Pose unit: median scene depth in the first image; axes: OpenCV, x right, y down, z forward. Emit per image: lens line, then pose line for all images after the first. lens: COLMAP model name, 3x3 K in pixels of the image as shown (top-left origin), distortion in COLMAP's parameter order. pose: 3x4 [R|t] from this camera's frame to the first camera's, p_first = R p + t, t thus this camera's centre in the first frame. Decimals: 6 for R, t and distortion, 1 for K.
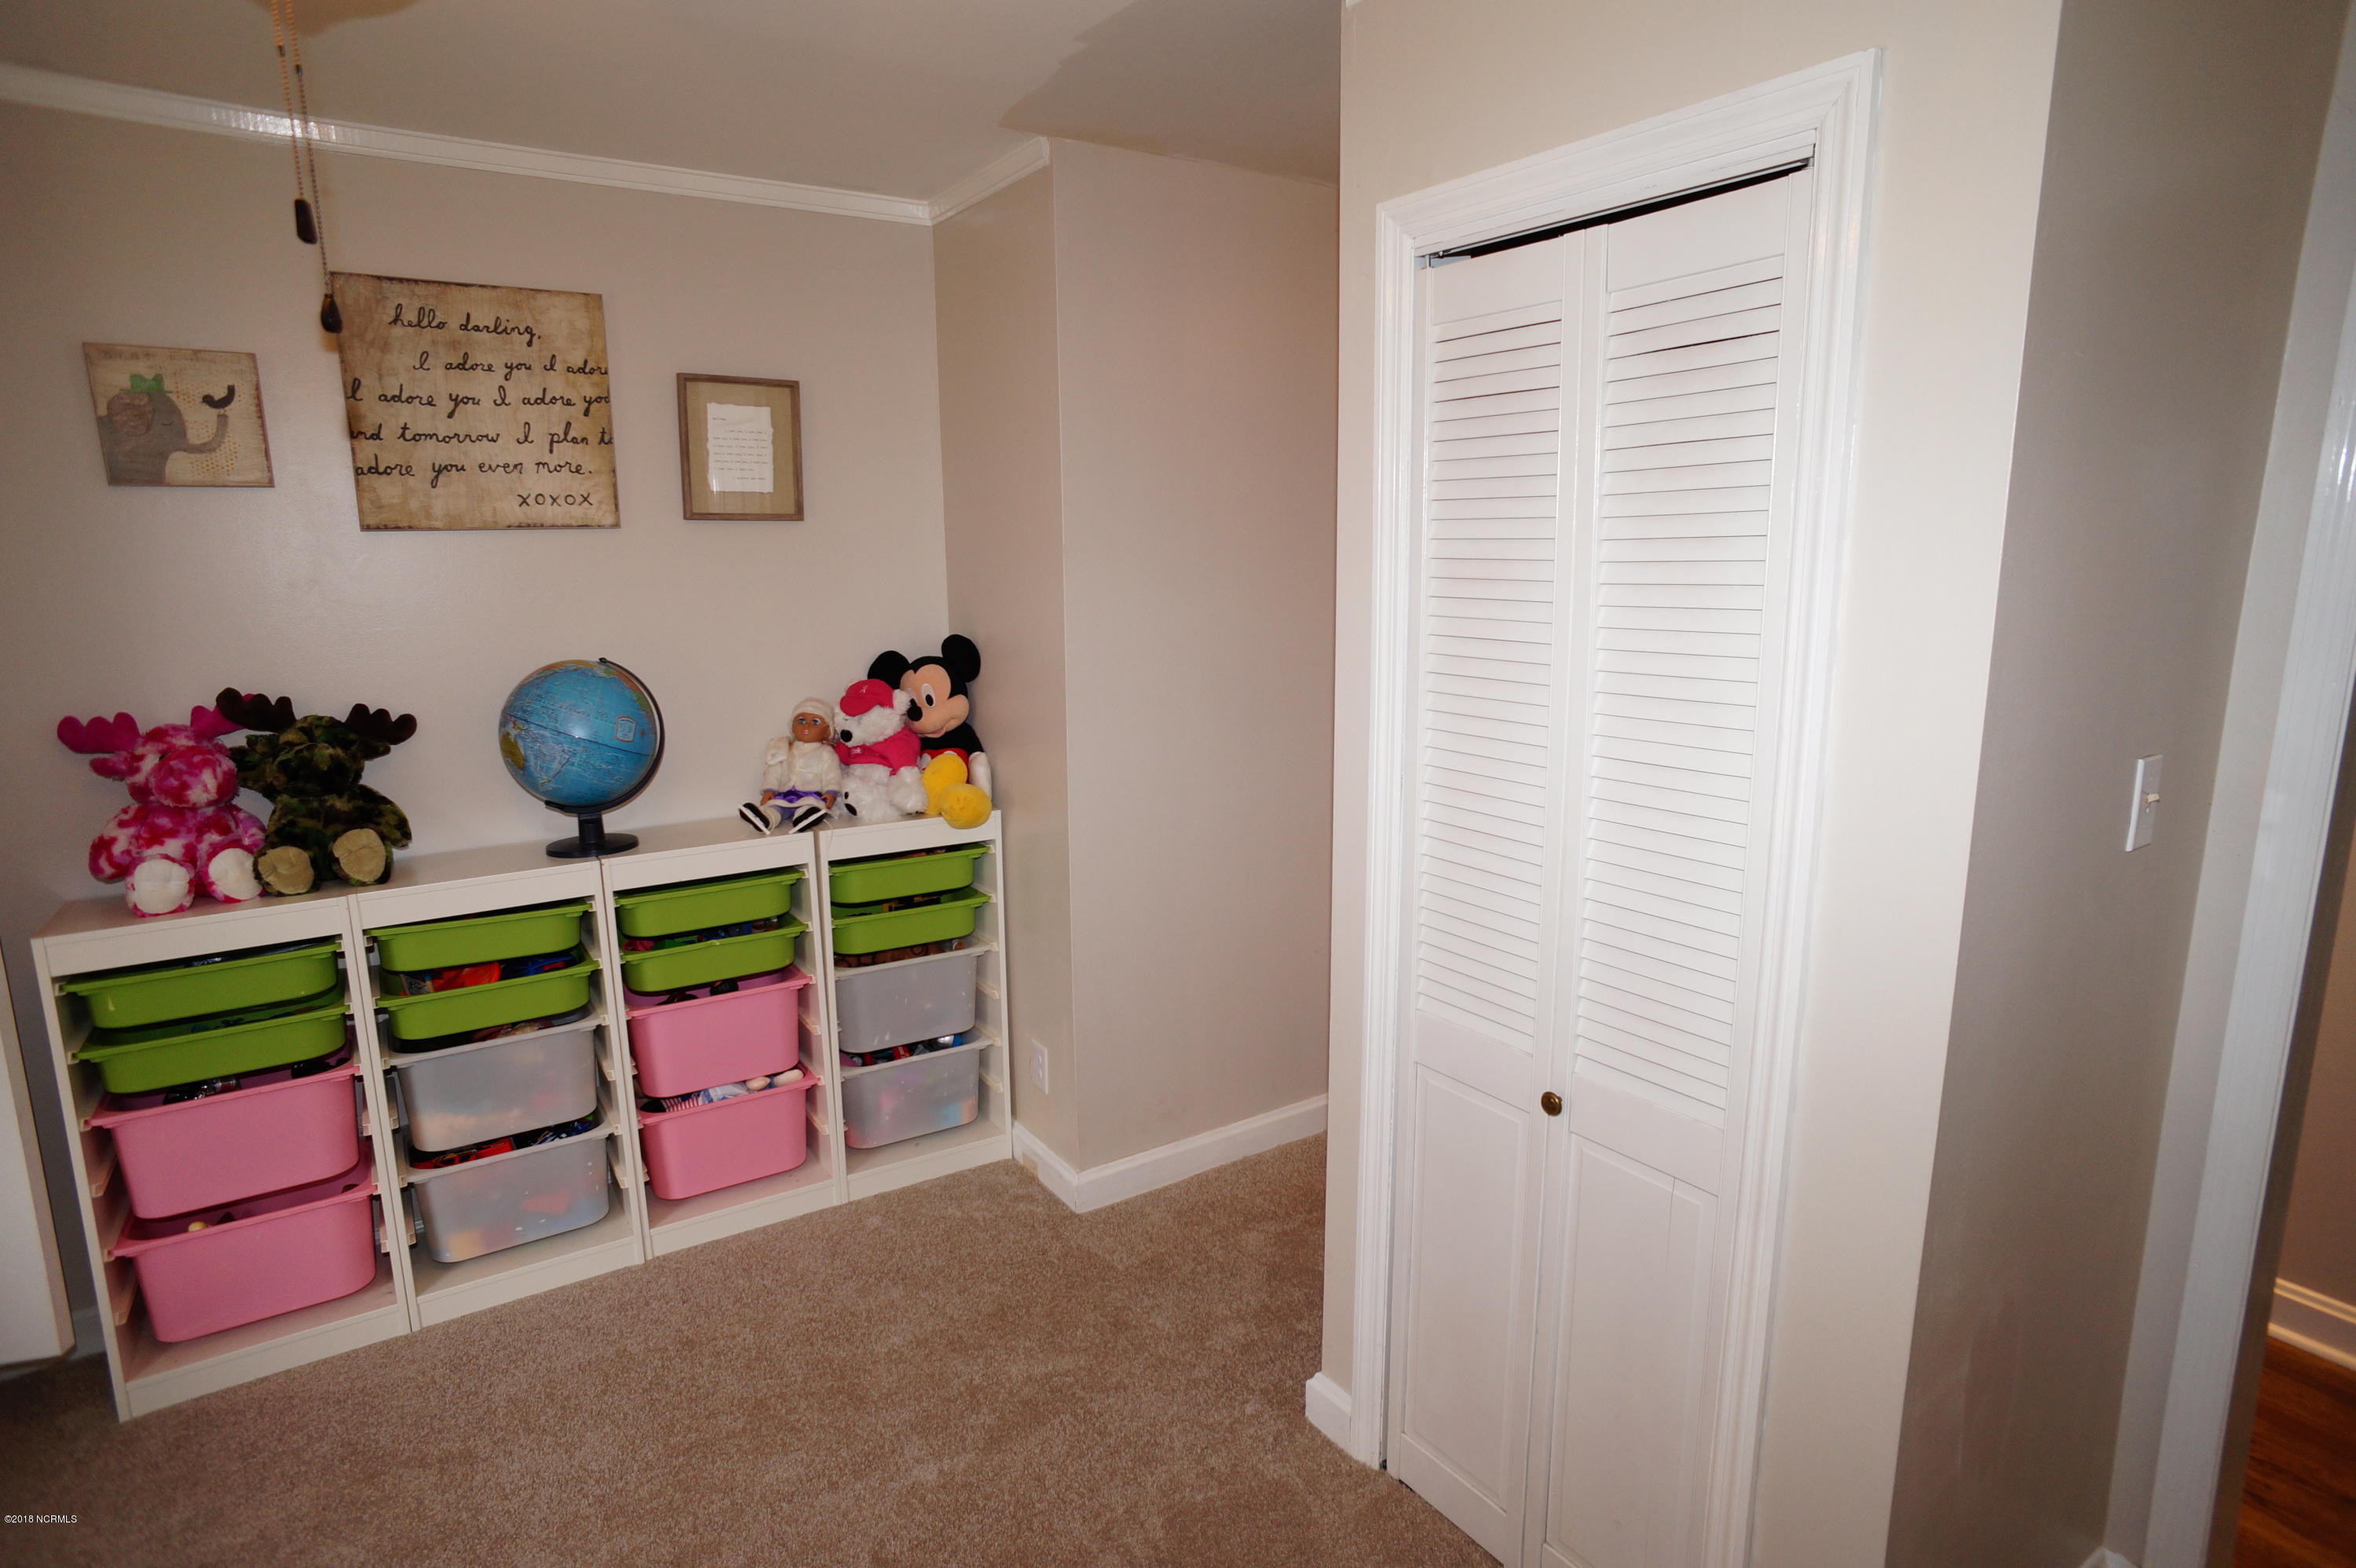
lens RADIAL K [[1247.8, 0, 1174.8], [0, 1247.8, 777.5], [0, 0, 1]] dist [-0.078800, 0.050603]
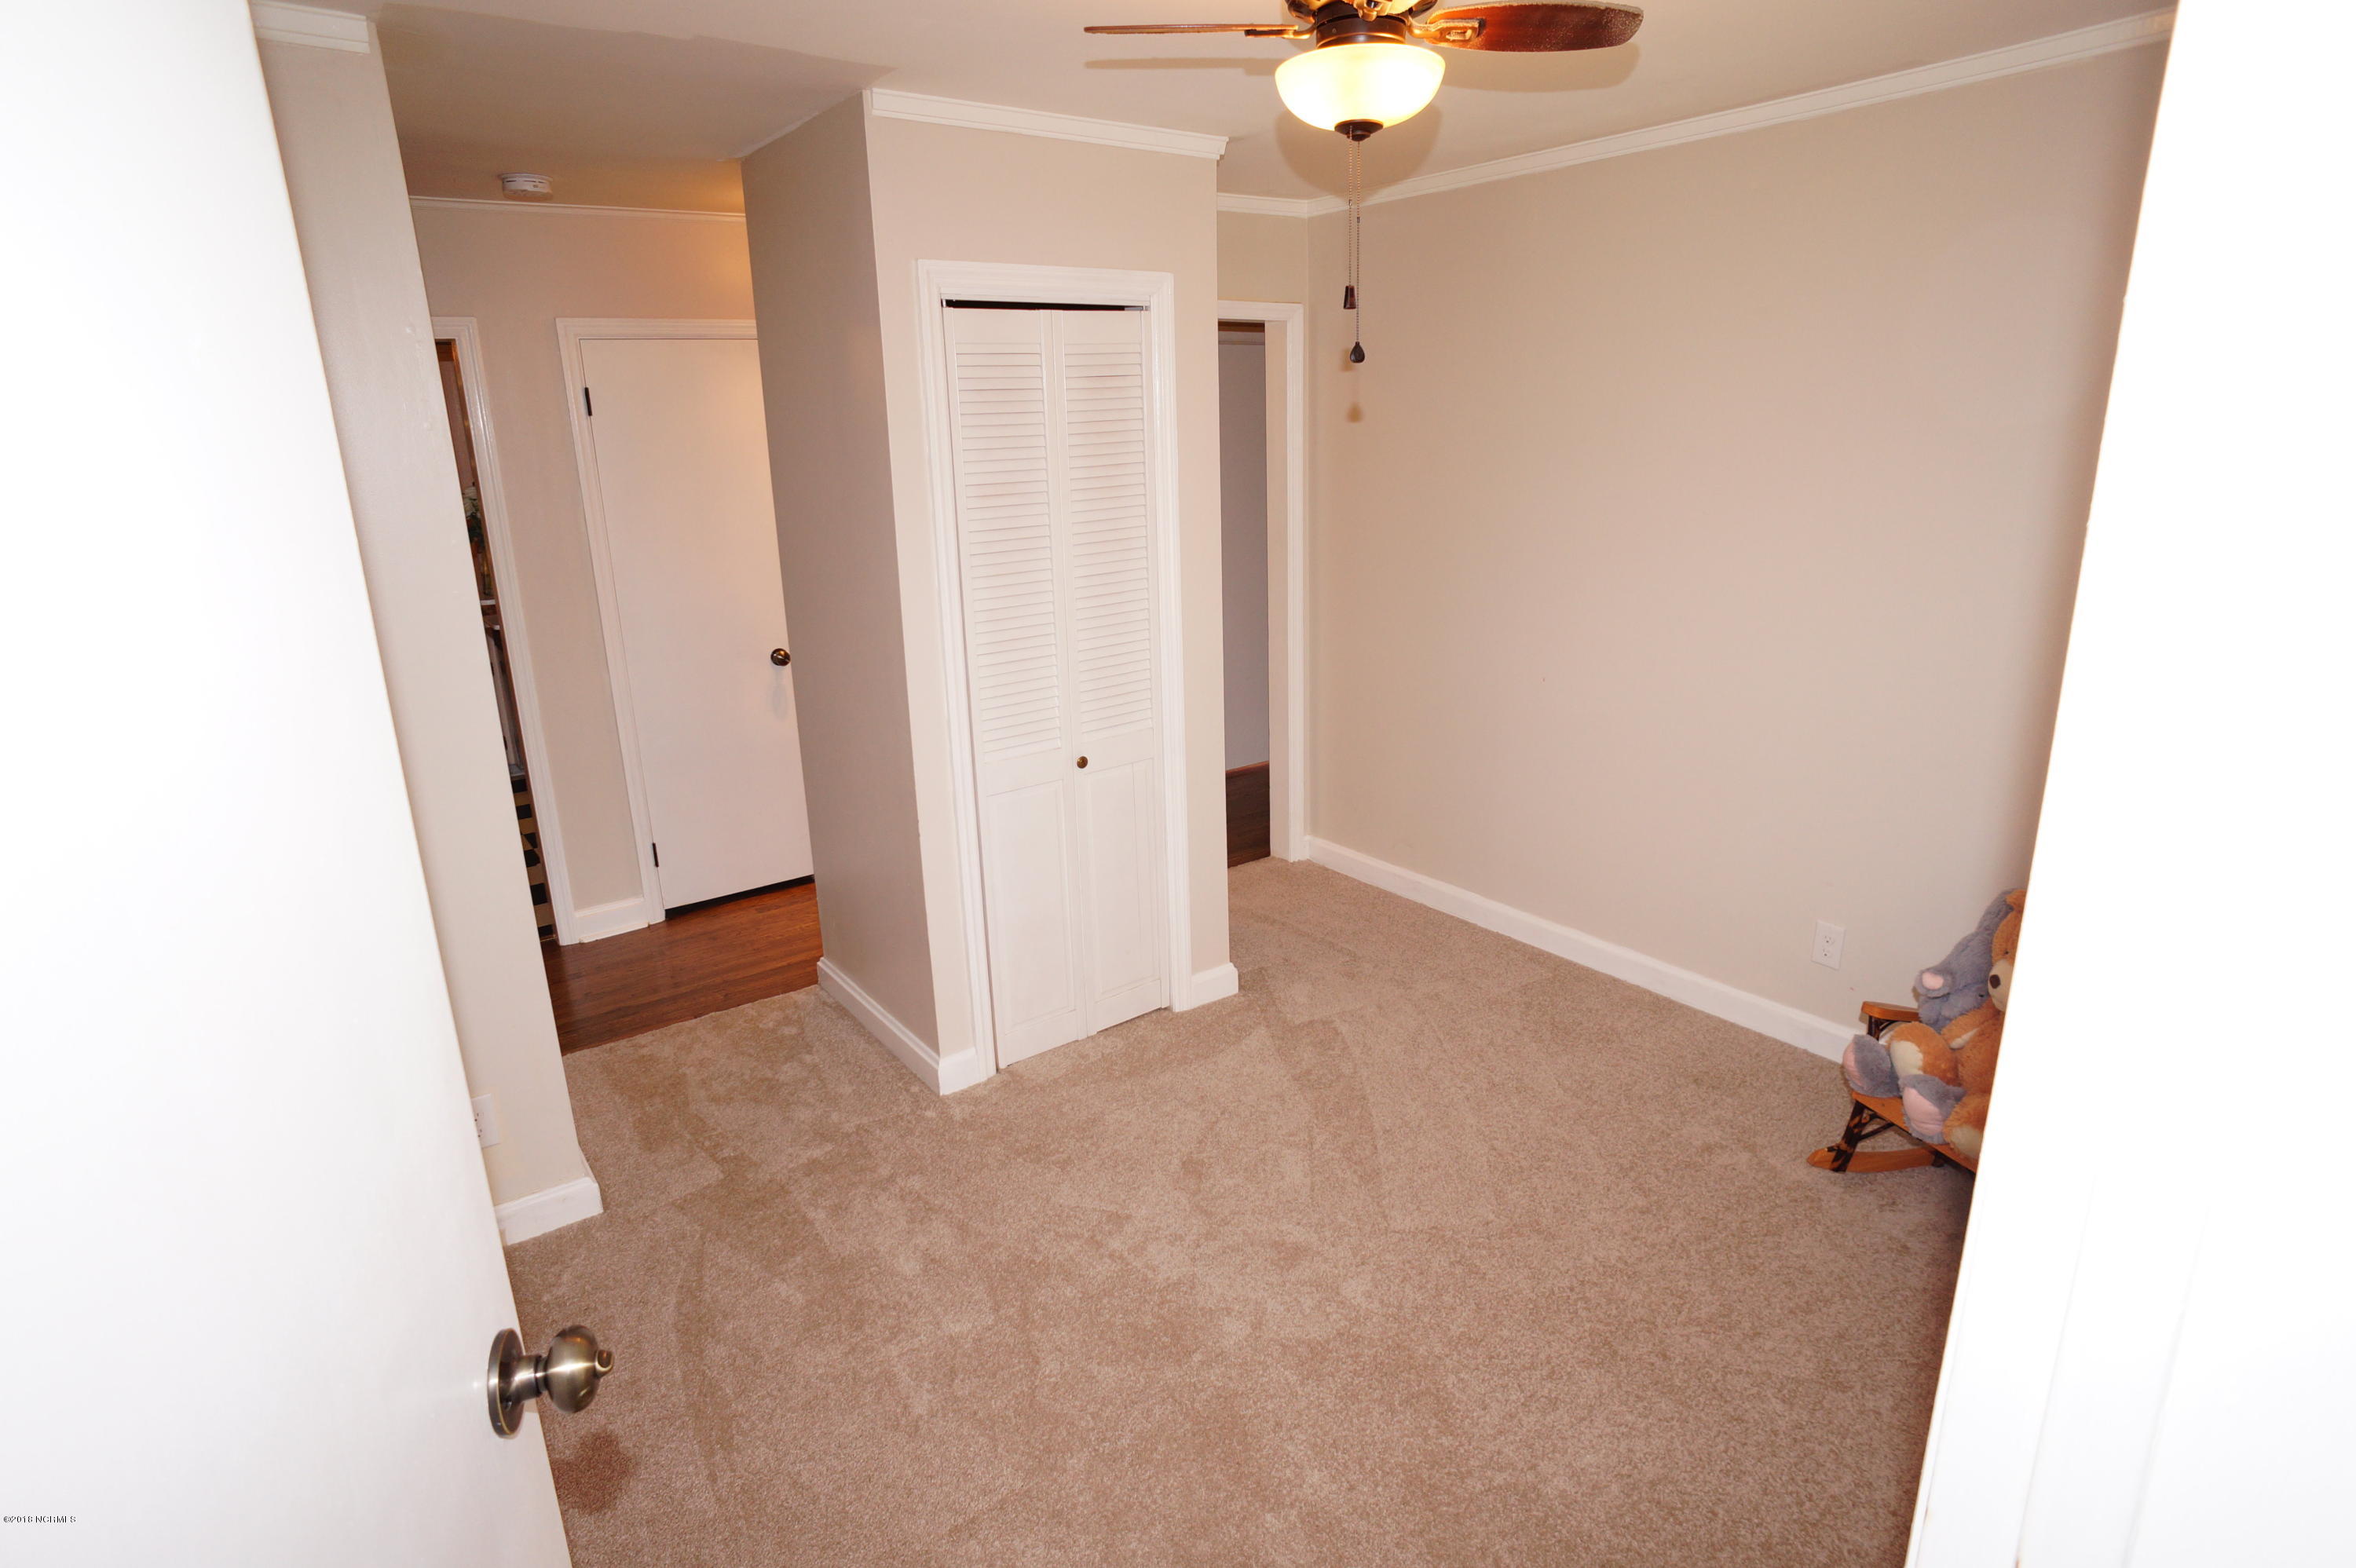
lens RADIAL K [[1247.8, 0, 1174.8], [0, 1247.8, 777.5], [0, 0, 1]] dist [-0.078800, 0.050603]
pose [[-0.028069, -0.260391, 0.965095, -1.947980], [0.222240, 0.939686, 0.259999, -0.232331], [-0.974588, 0.221781, 0.031493, 0.988044]]
